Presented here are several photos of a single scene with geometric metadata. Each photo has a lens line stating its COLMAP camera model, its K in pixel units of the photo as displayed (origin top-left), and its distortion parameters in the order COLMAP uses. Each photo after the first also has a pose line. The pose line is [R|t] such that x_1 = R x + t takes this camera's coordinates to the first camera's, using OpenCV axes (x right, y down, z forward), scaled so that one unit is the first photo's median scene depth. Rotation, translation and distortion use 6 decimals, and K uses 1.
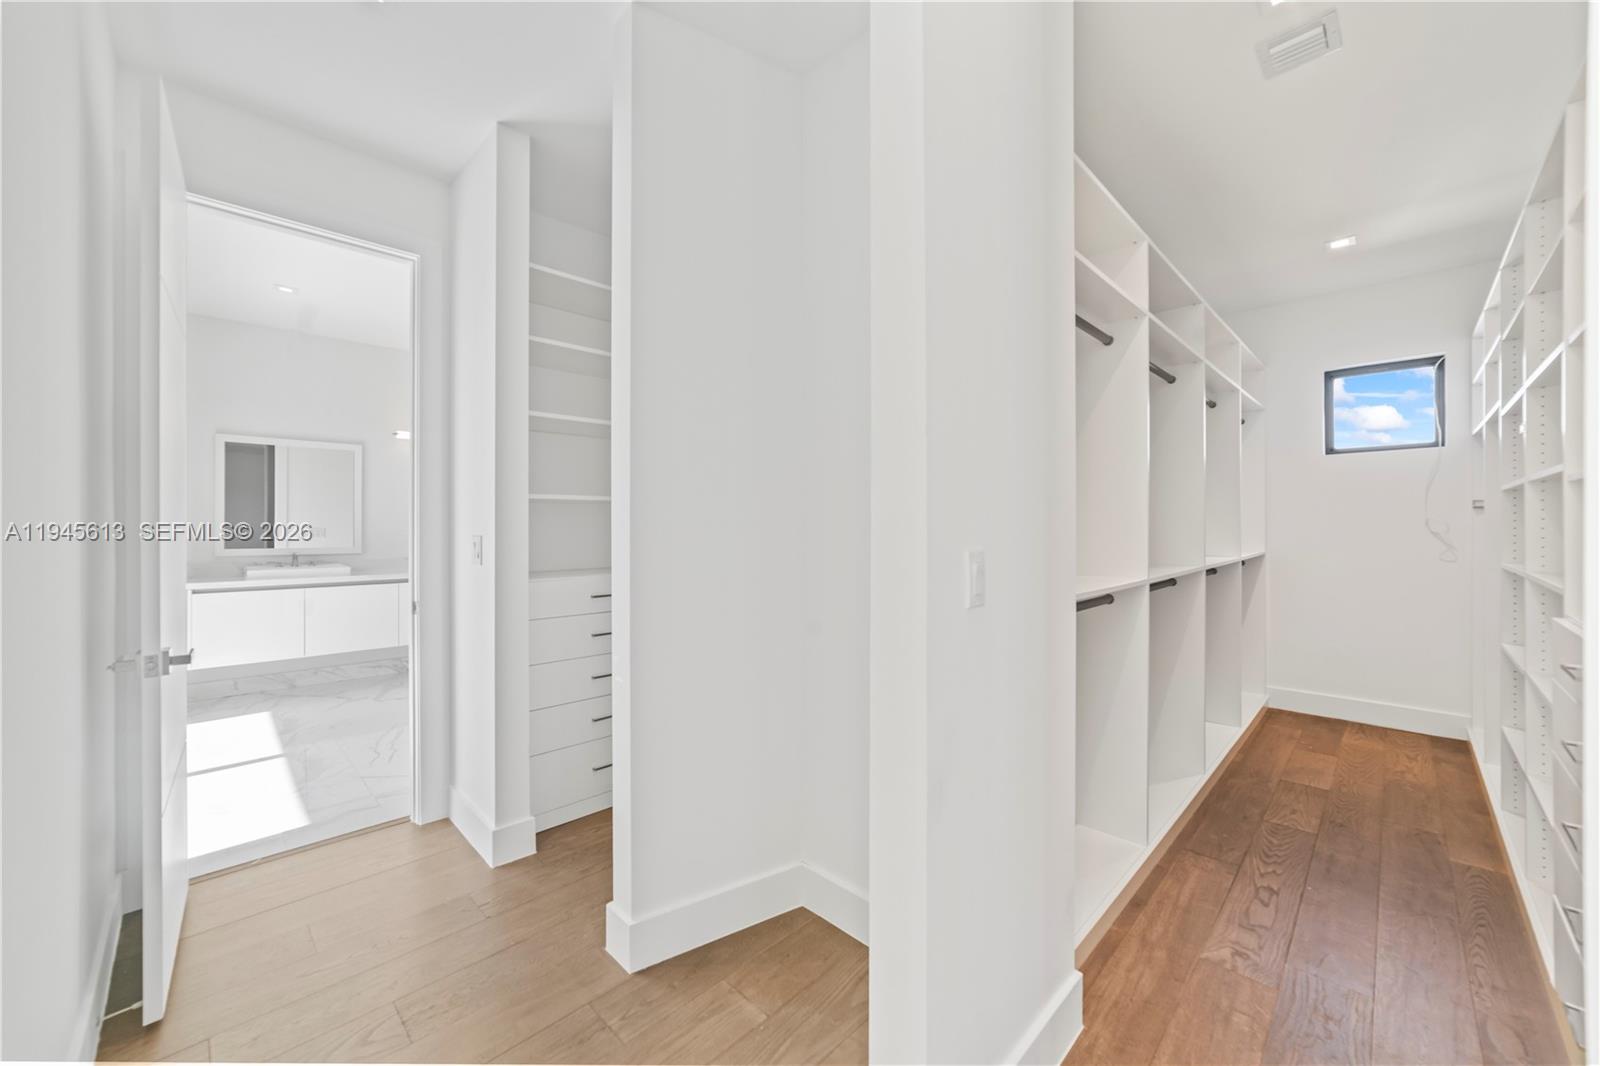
lens RADIAL K [[608.2, 0, 800.0], [0, 608.2, 533.0], [0, 0, 1]] dist [0.000575, -0.000047]
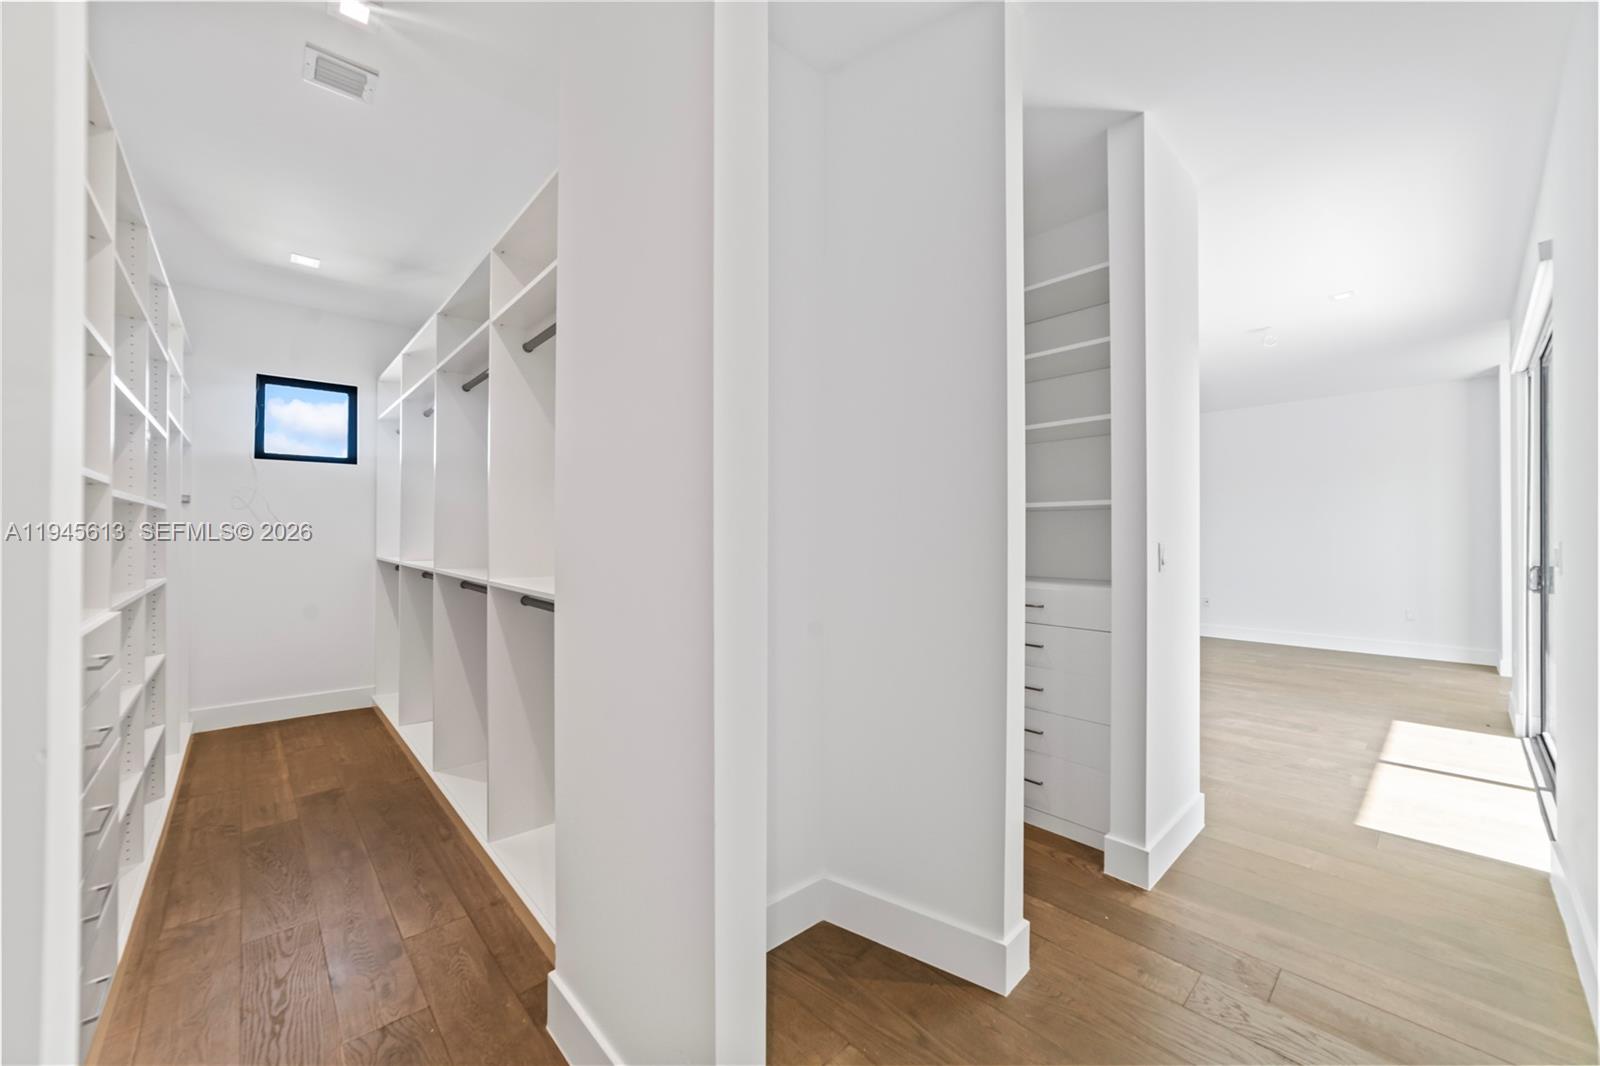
lens RADIAL K [[608.2, 0, 800.0], [0, 608.2, 533.0], [0, 0, 1]] dist [0.000575, -0.000047]
pose [[0.050812, 0.001442, 0.998707, -0.079994], [0.005262, 0.999985, -0.001711, -0.001402], [-0.998694, 0.005342, 0.050804, 0.080031]]
